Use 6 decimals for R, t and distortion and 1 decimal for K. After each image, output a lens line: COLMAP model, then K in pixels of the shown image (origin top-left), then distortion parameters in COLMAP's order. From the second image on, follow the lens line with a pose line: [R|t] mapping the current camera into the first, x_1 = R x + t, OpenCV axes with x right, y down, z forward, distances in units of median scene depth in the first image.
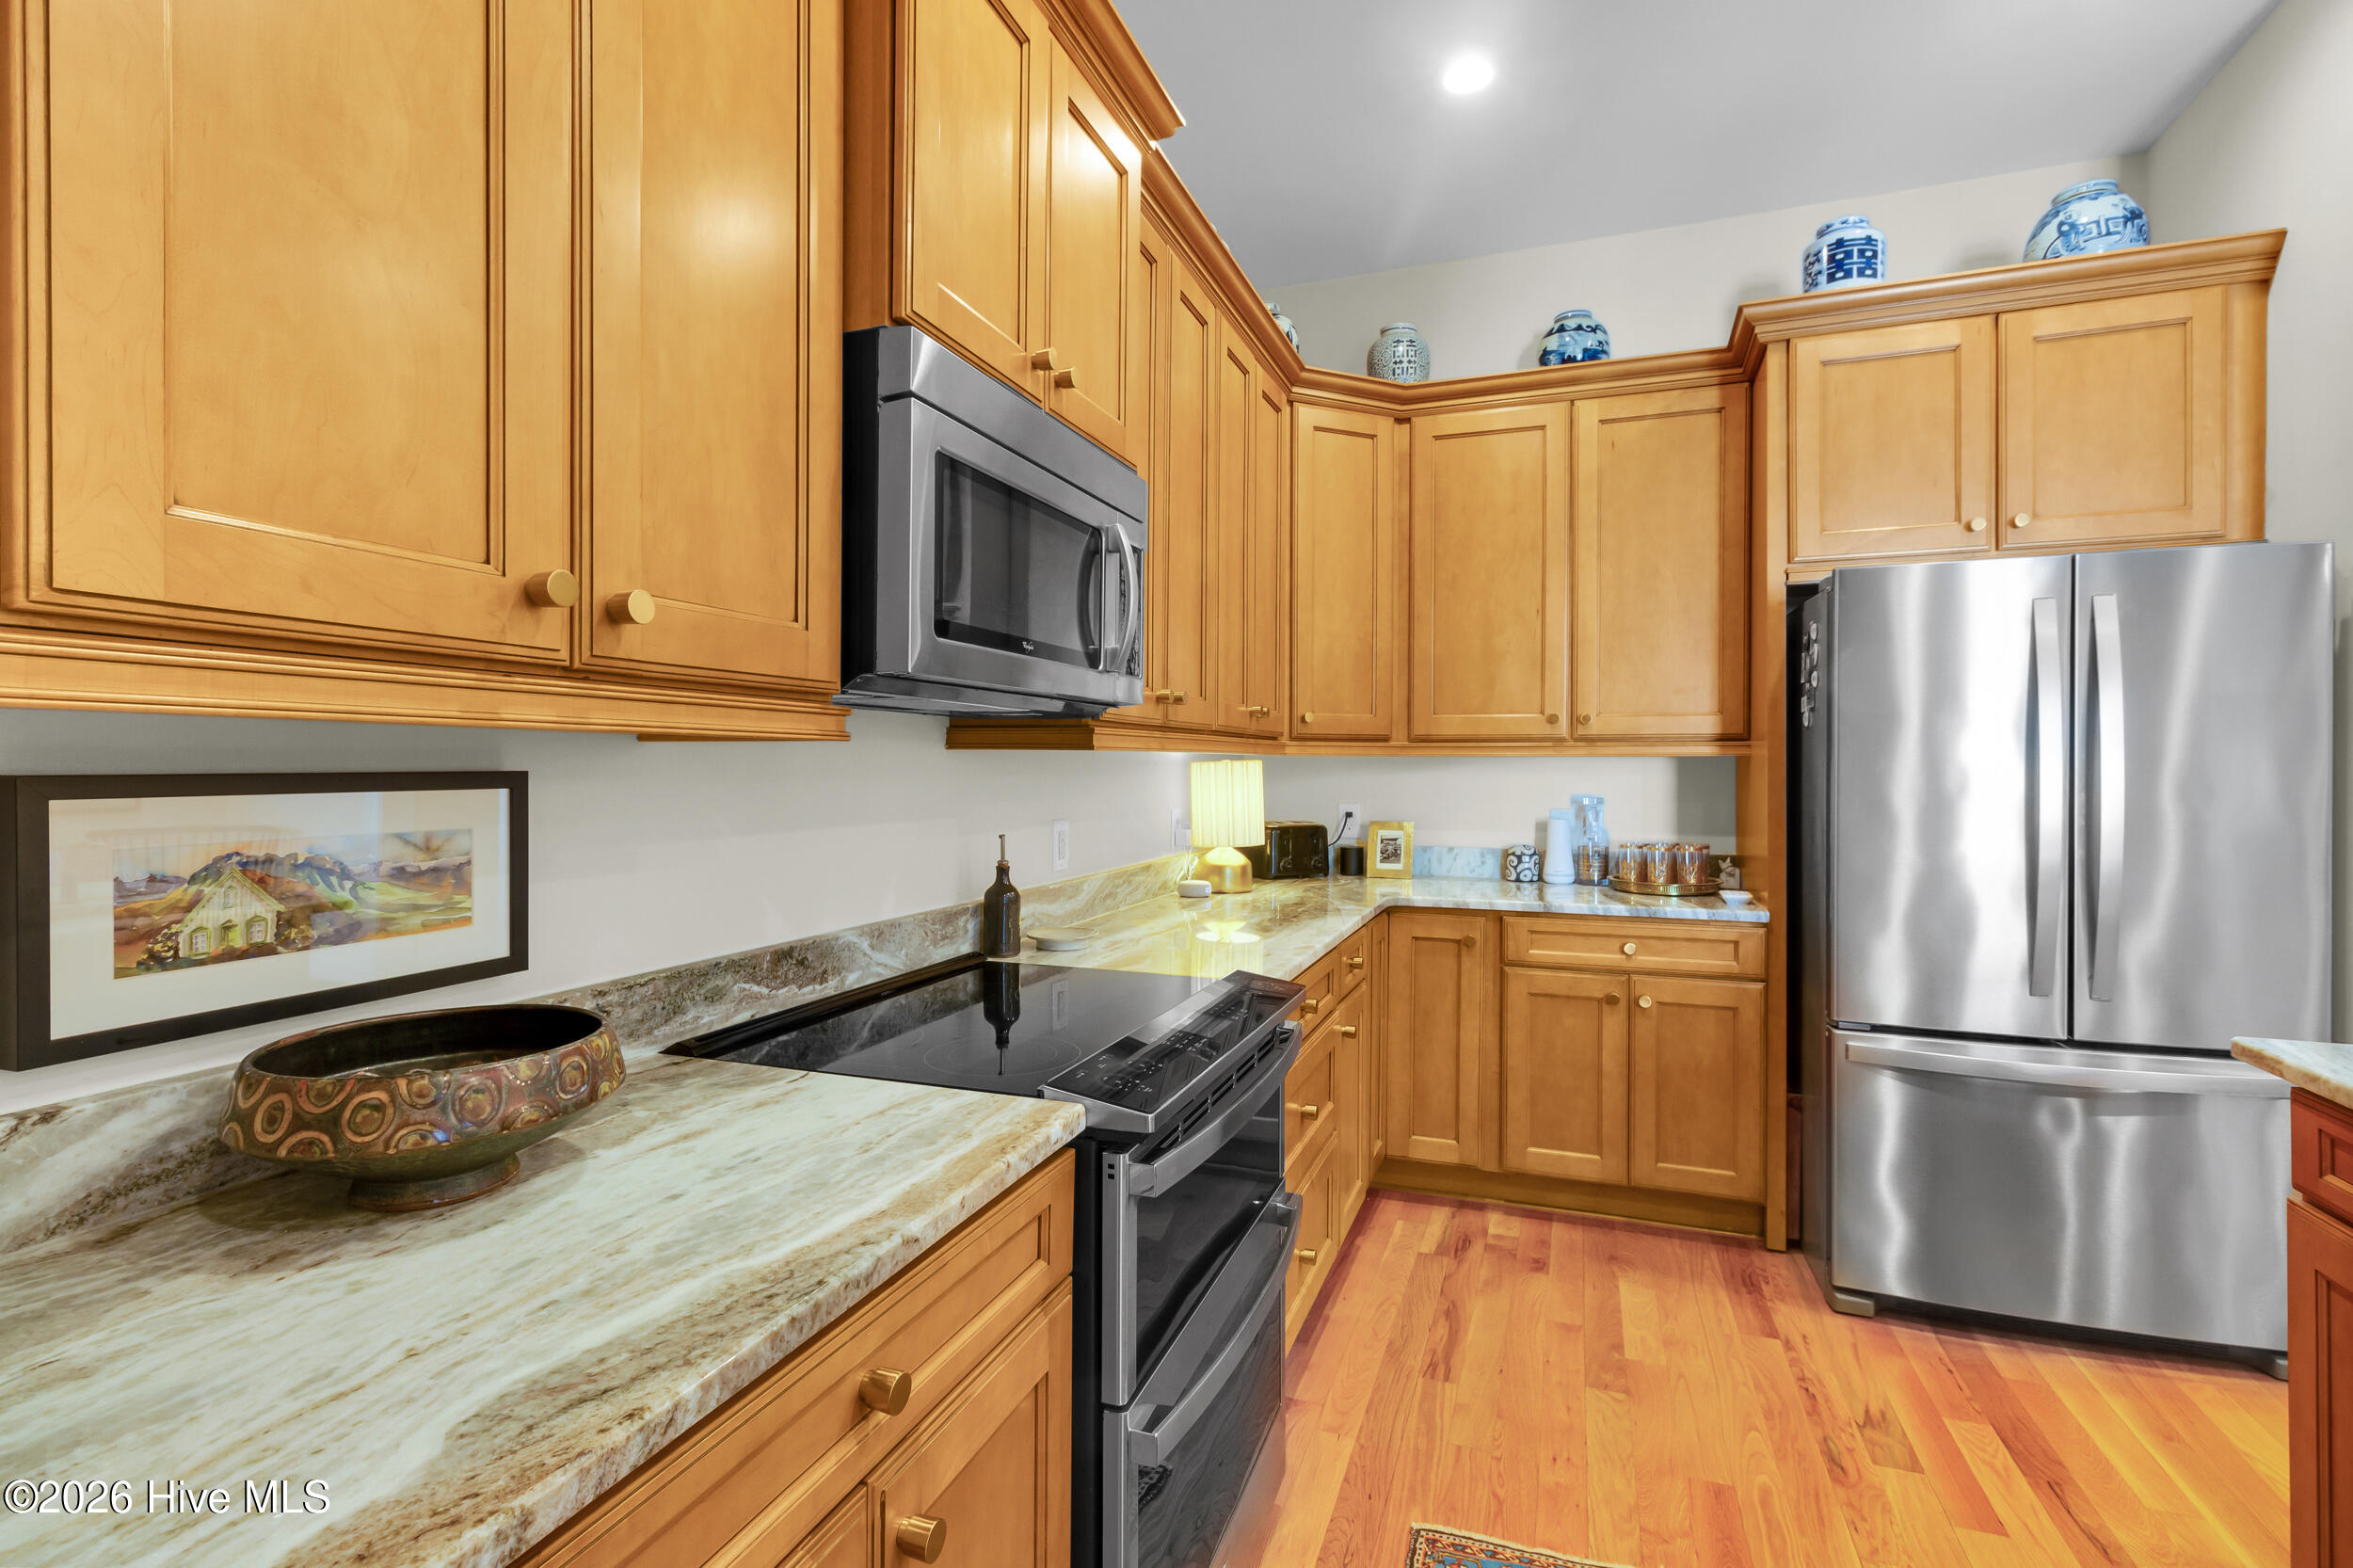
lens RADIAL K [[1084.7, 0, 1176.5], [0, 1084.7, 784.0], [0, 0, 1]] dist [0.002596, 0.000518]
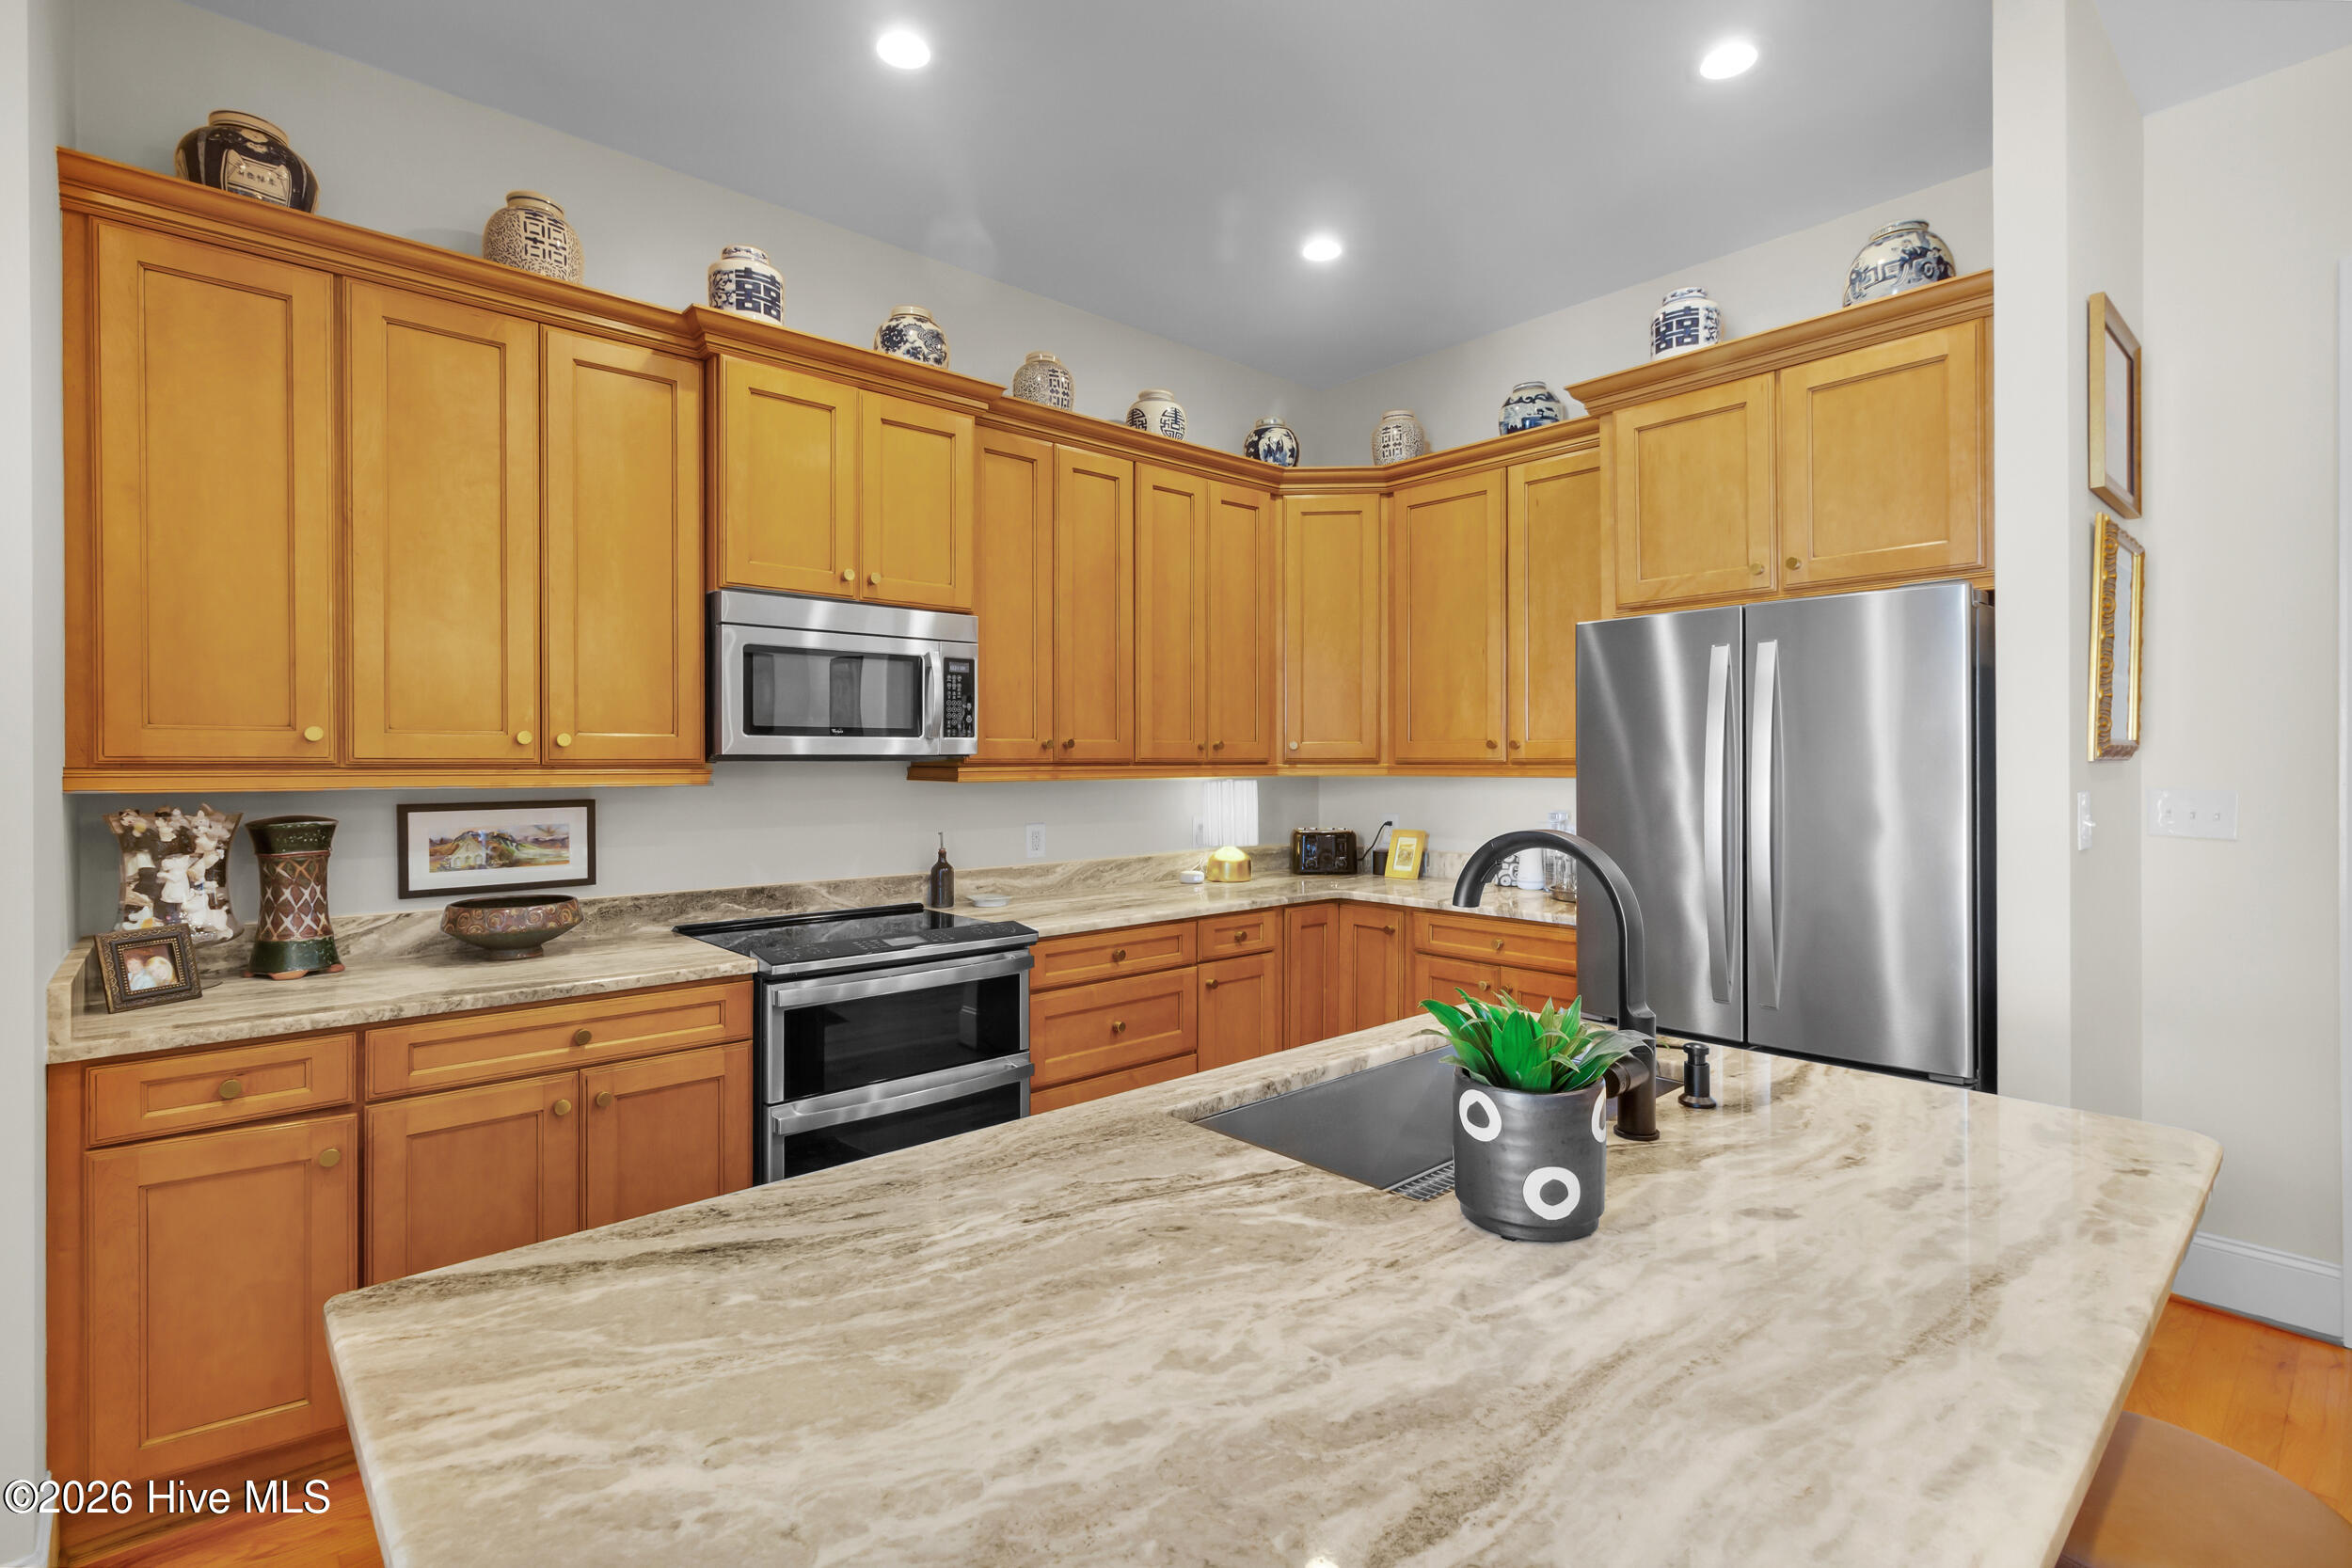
lens RADIAL K [[1106.4, 0, 1171.2], [0, 1106.4, 771.6], [0, 0, 1]] dist [0.003767, 0.001023]
pose [[0.882474, 0.000314, -0.470361, 0.913206], [-0.003503, 0.999976, -0.005905, -0.035316], [0.470349, 0.006858, 0.882454, -0.296210]]
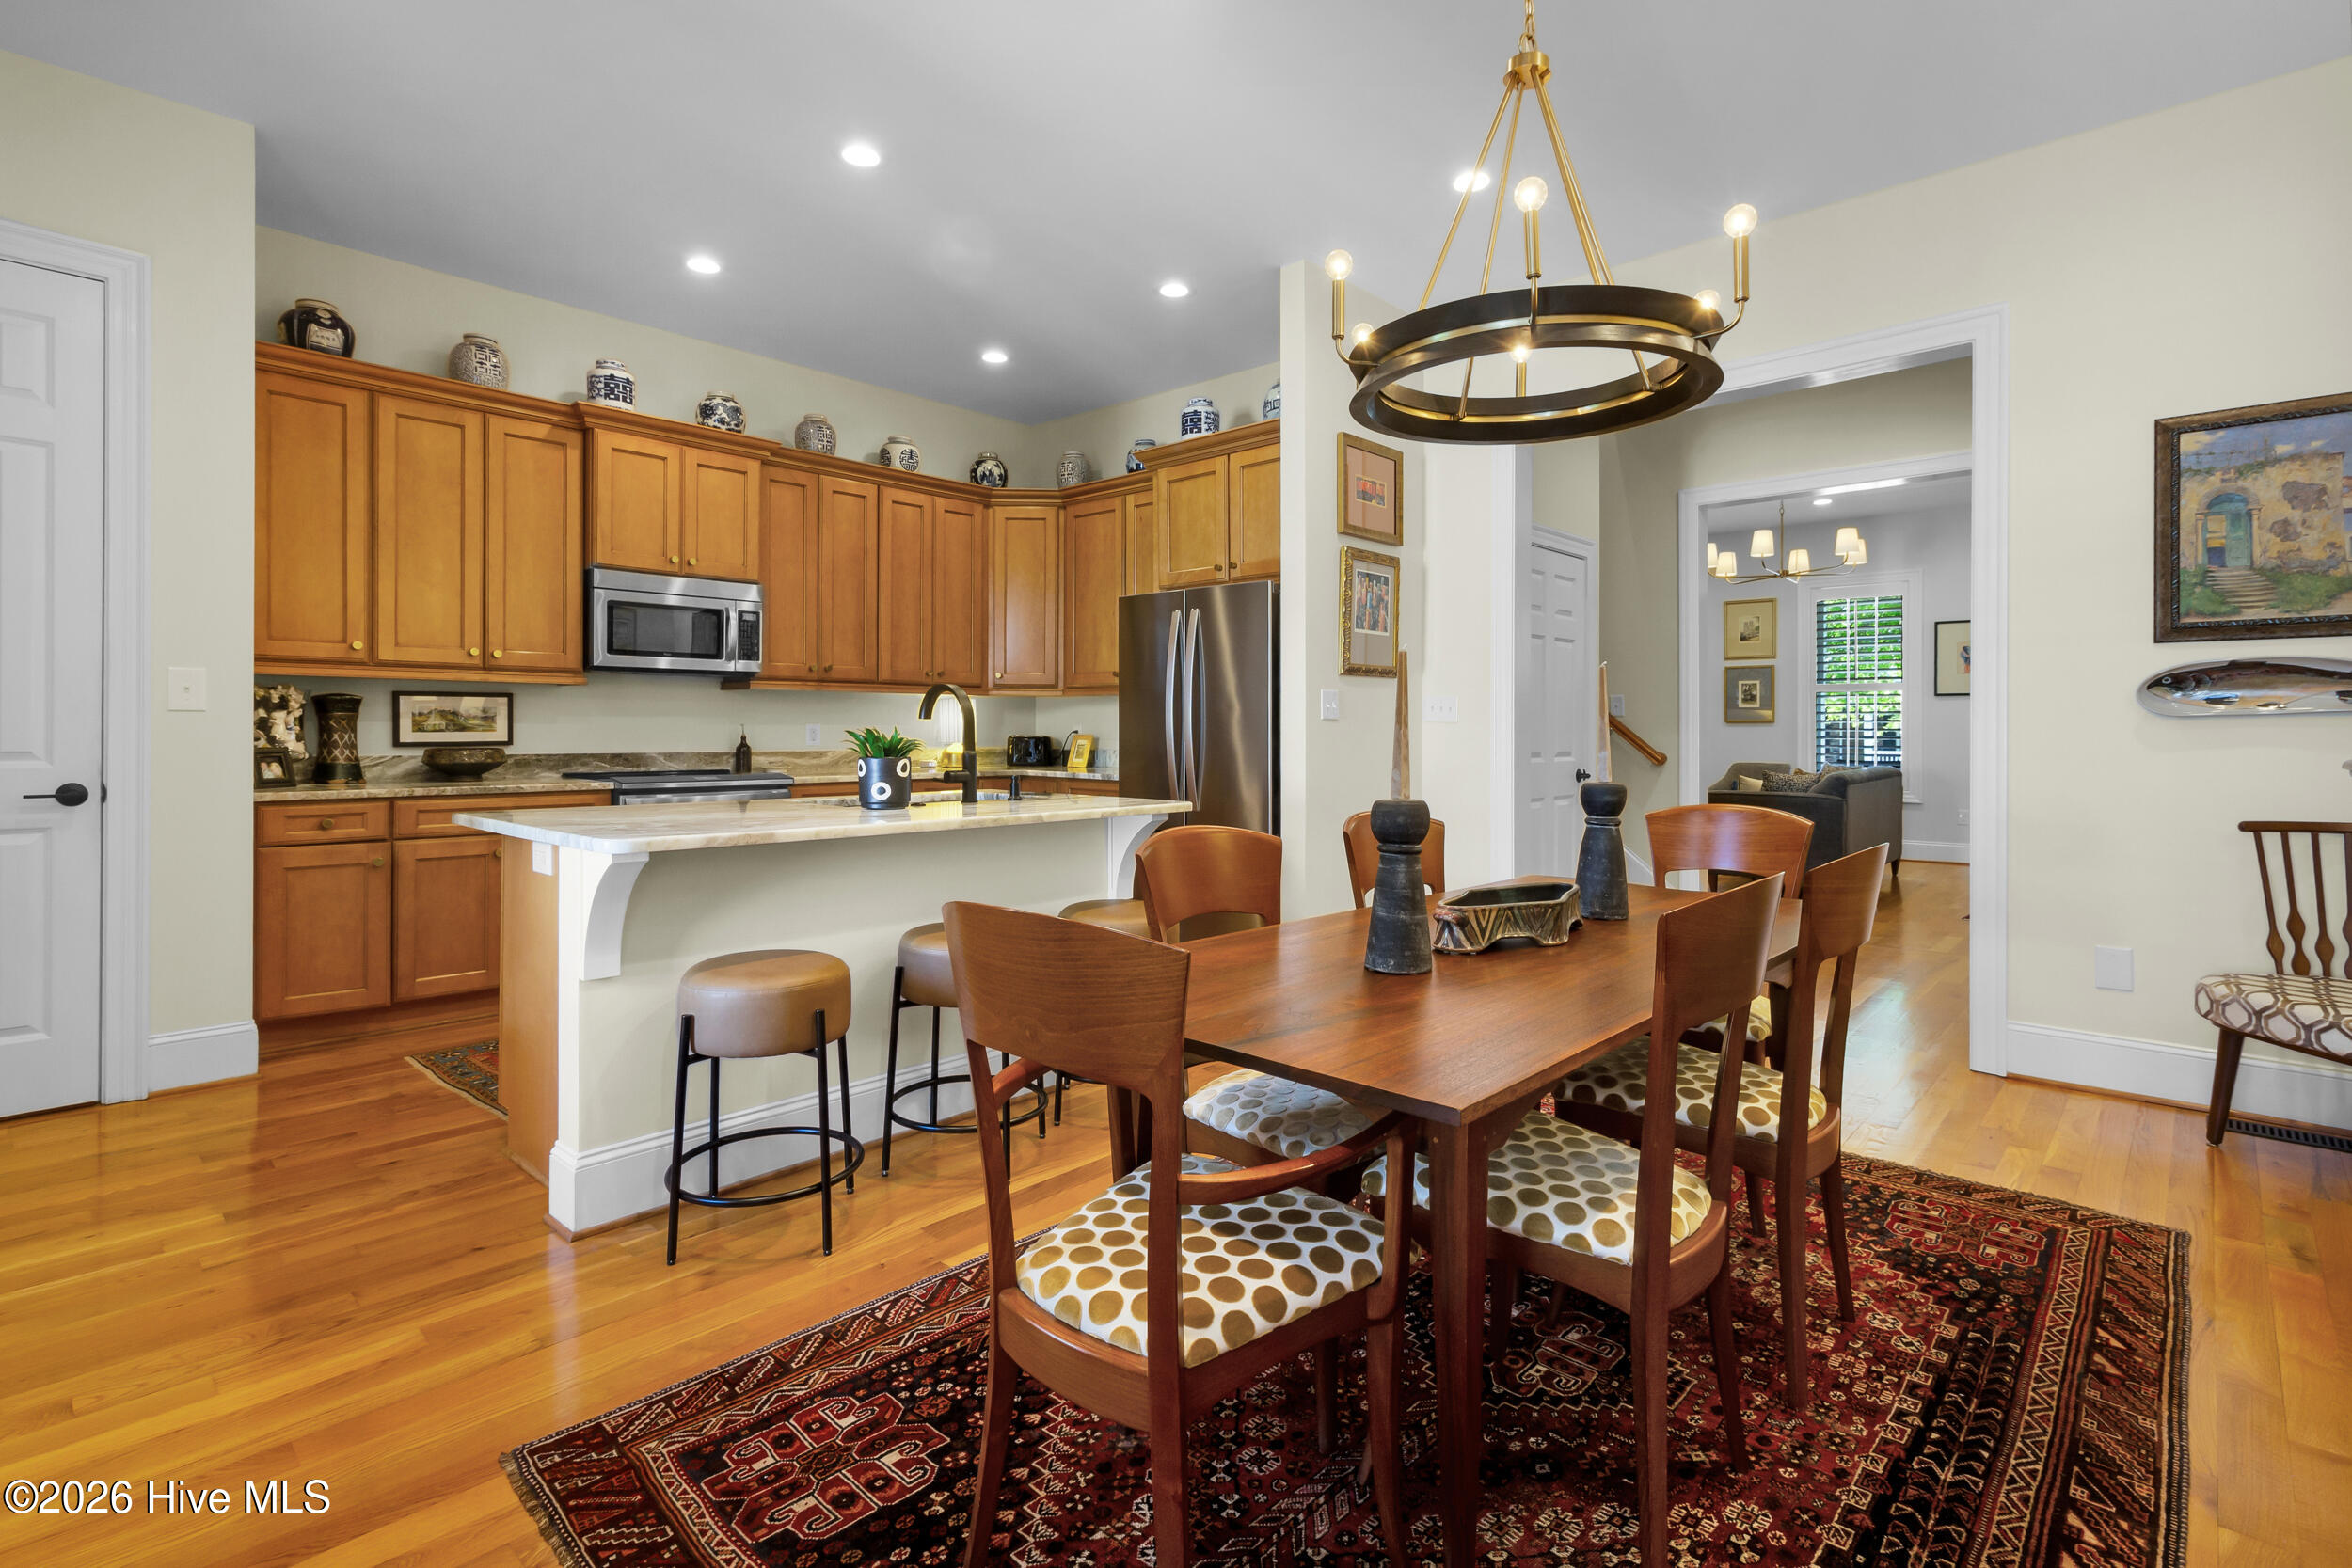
lens RADIAL K [[1107.9, 0, 1178.9], [0, 1107.9, 736.1], [0, 0, 1]] dist [0.004244, 0.000798]
pose [[0.922665, 0.006417, -0.385550, 1.740581], [-0.009526, 0.999936, -0.006156, 0.079193], [0.385485, 0.009353, 0.922667, -0.965702]]
